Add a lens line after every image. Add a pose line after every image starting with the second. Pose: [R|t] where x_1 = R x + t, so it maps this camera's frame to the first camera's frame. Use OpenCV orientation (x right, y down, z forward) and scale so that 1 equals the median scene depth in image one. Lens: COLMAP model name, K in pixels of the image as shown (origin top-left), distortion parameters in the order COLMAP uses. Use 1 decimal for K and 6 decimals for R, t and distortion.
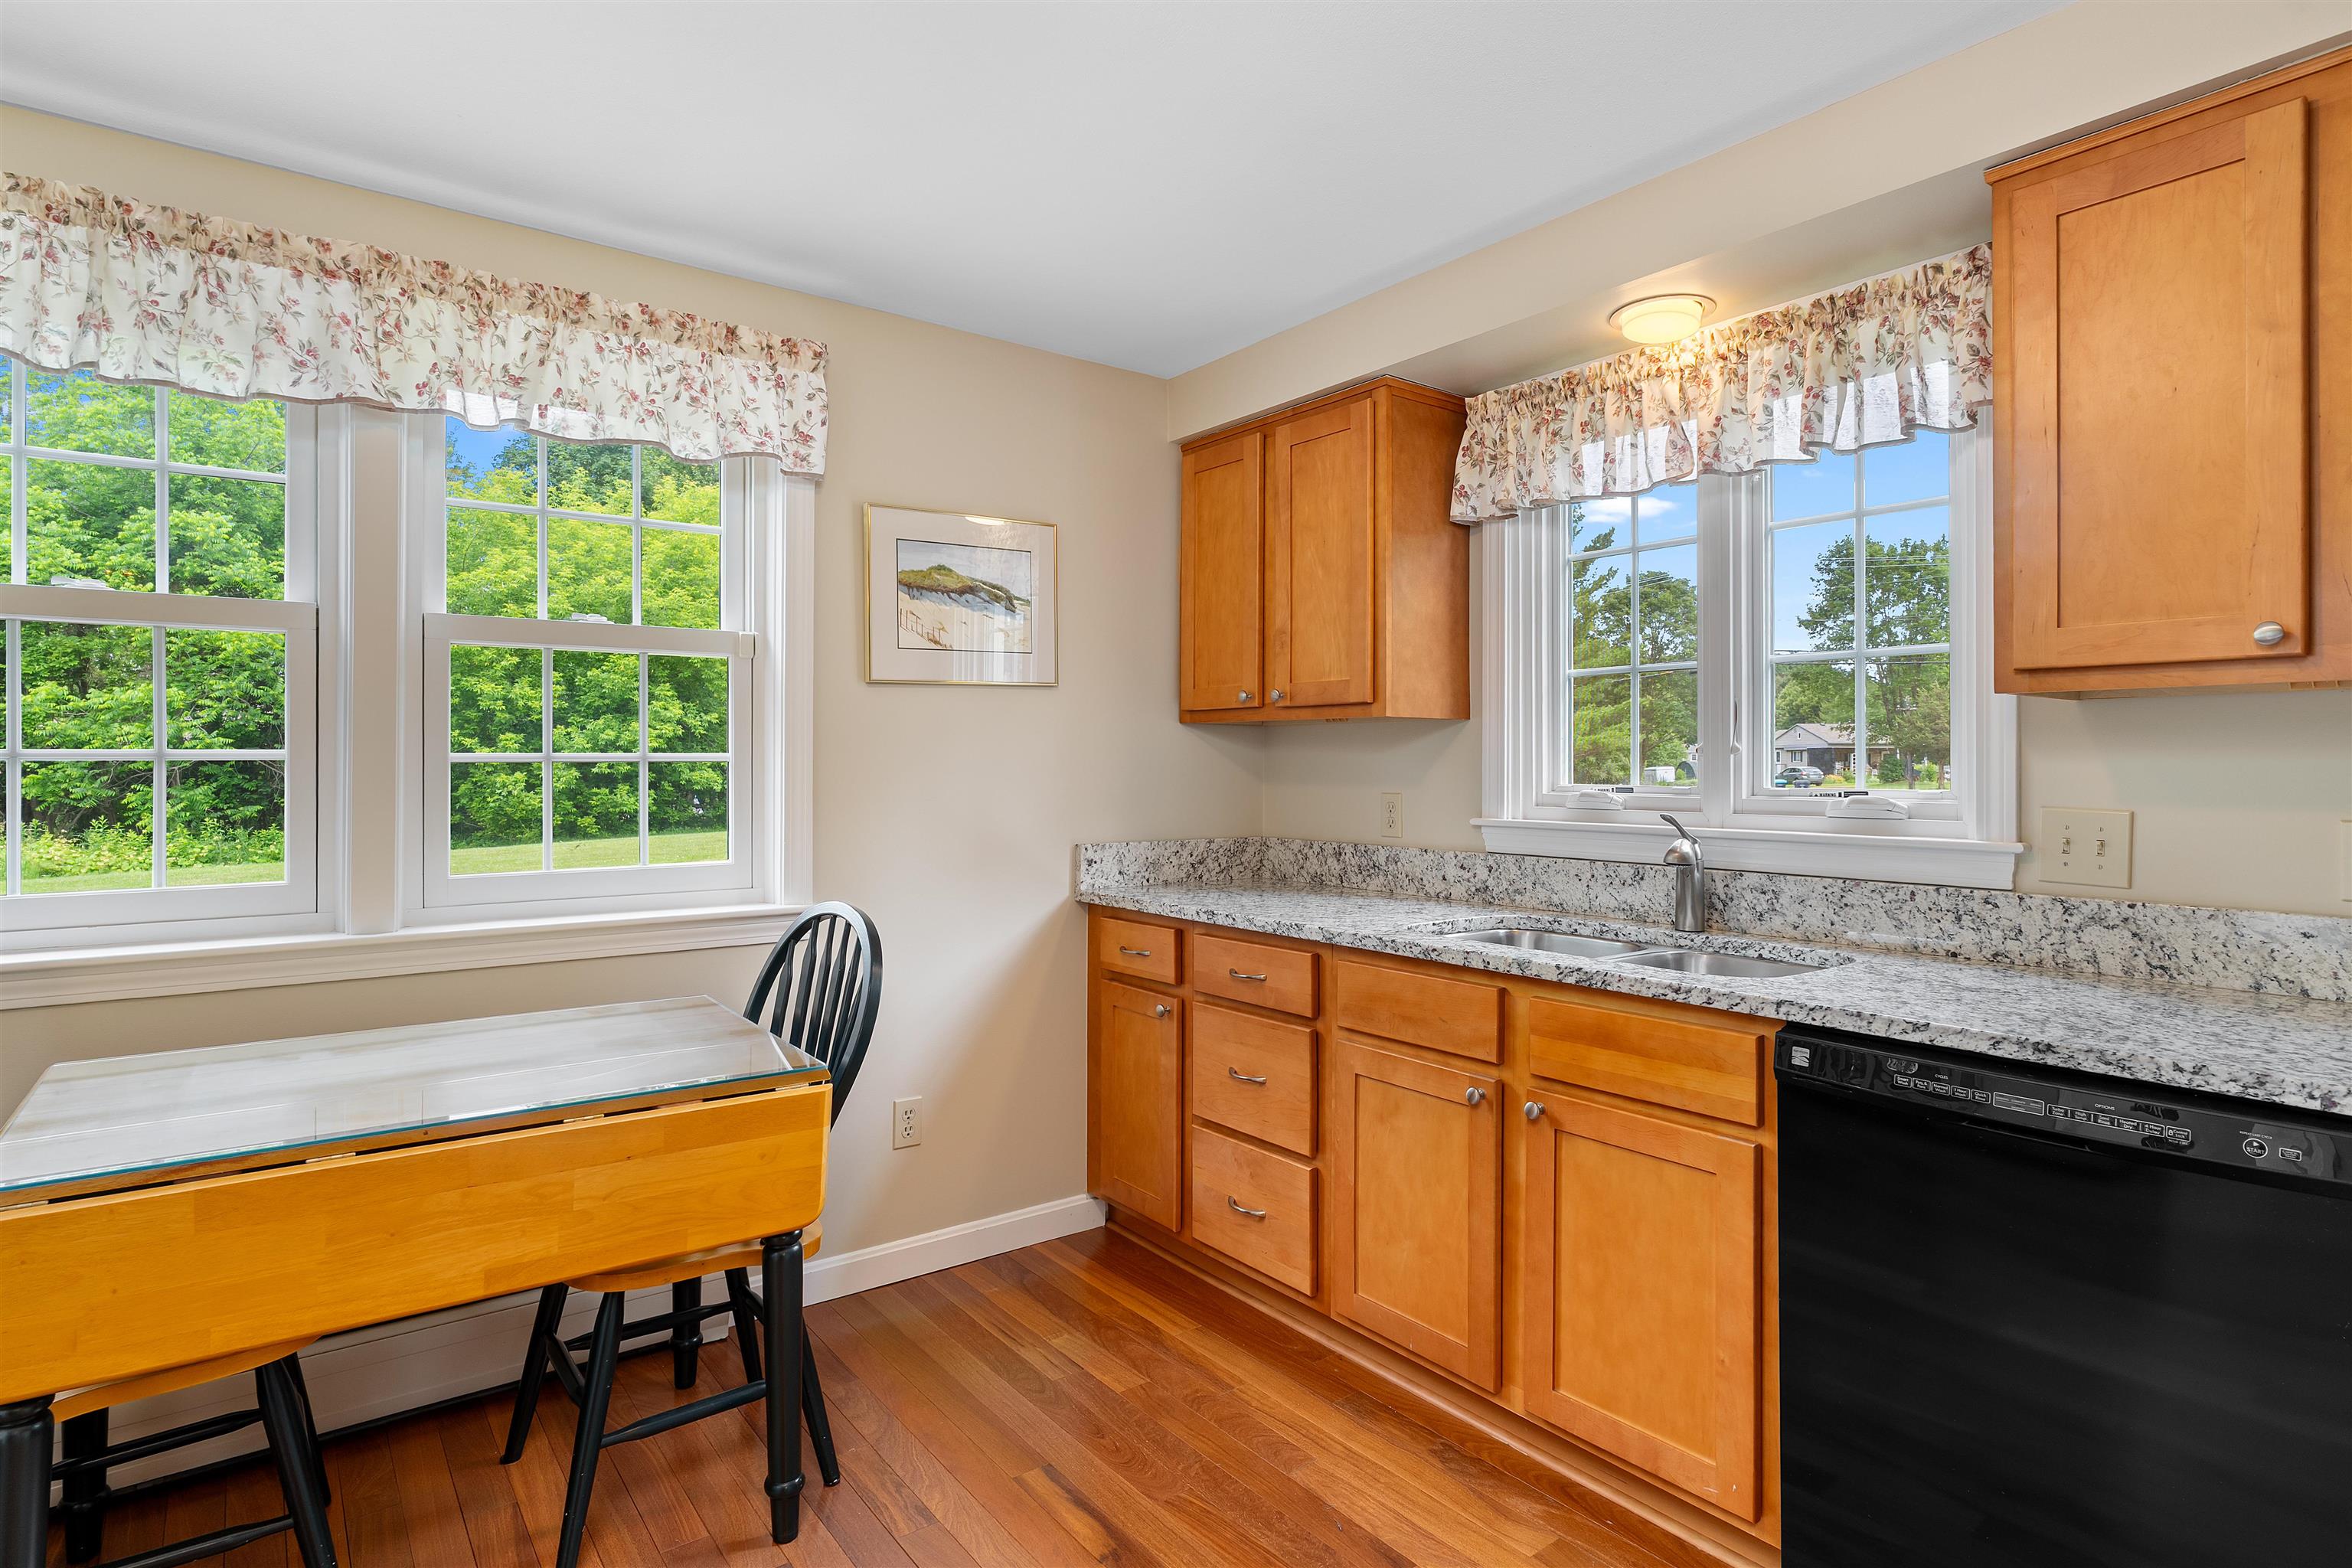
lens RADIAL K [[1223.7, 0, 1175.8], [0, 1223.7, 748.3], [0, 0, 1]] dist [-0.003706, 0.002676]
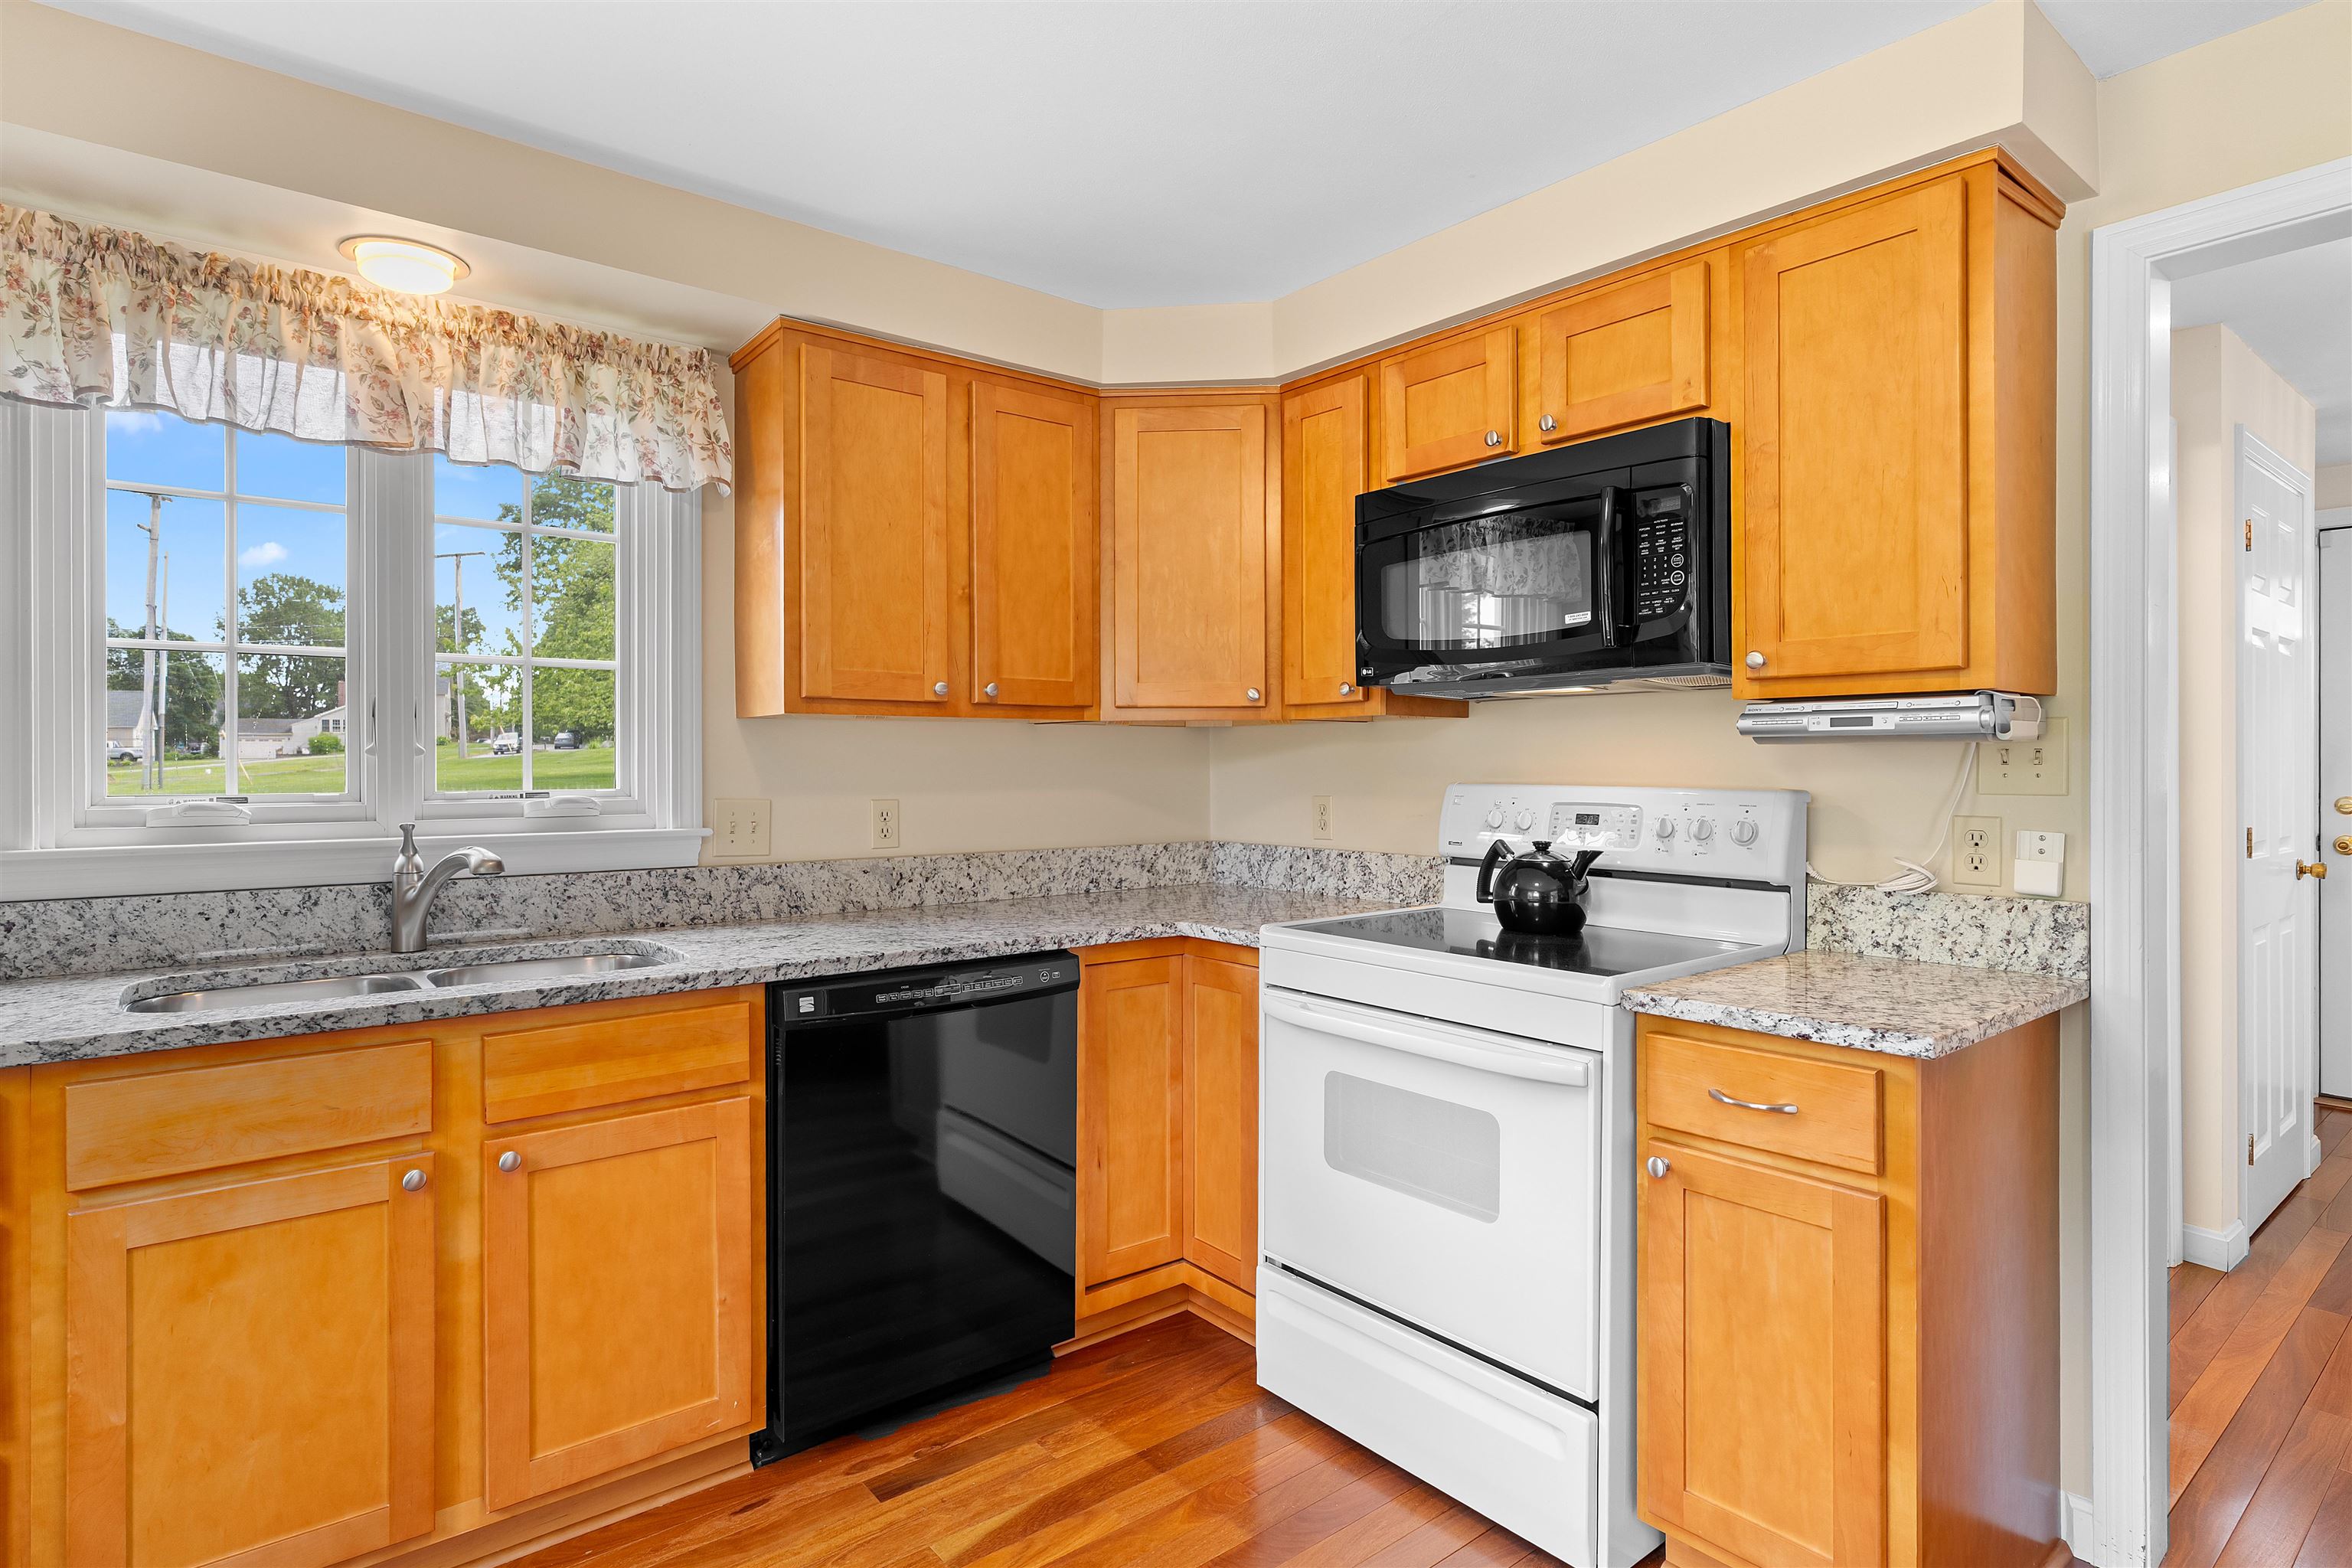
lens RADIAL K [[1223.7, 0, 1168.3], [0, 1223.7, 771.6], [0, 0, 1]] dist [-0.003706, 0.002676]
pose [[-0.032628, -0.006559, 0.999446, -0.592074], [-0.011530, 0.999914, 0.006185, 0.004561], [-0.999401, -0.011322, -0.032700, 0.549804]]
